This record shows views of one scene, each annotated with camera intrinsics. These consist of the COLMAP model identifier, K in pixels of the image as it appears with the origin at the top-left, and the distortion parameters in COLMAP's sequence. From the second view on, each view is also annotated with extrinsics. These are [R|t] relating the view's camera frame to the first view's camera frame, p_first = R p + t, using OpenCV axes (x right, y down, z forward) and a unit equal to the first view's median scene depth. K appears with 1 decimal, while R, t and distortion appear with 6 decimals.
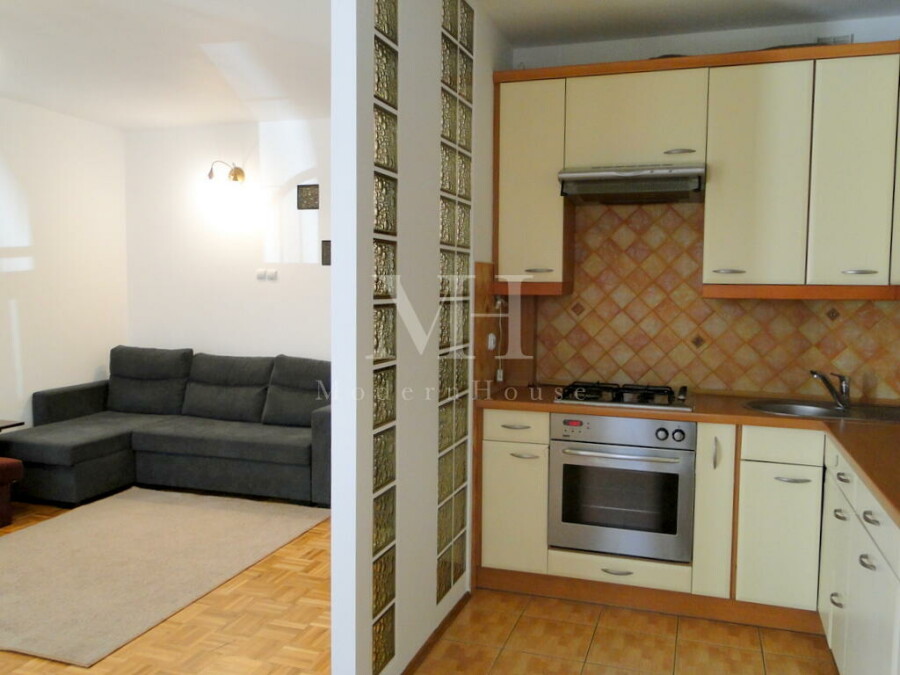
lens RADIAL K [[768.1, 0, 442.1], [0, 768.1, 333.7], [0, 0, 1]] dist [-0.006516, -0.025395]
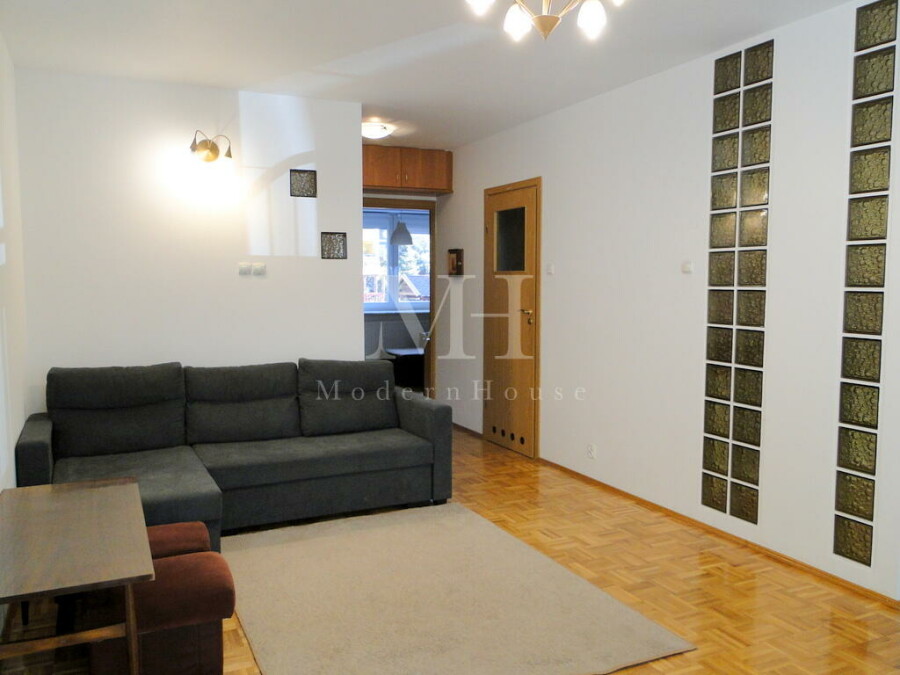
lens RADIAL K [[768.1, 0, 441.5], [0, 768.1, 340.3], [0, 0, 1]] dist [-0.006516, -0.025395]
pose [[0.725445, -0.070126, 0.684699, -0.714902], [0.054182, 0.997527, 0.044759, -0.025787], [-0.686144, 0.004628, 0.727451, 0.239192]]
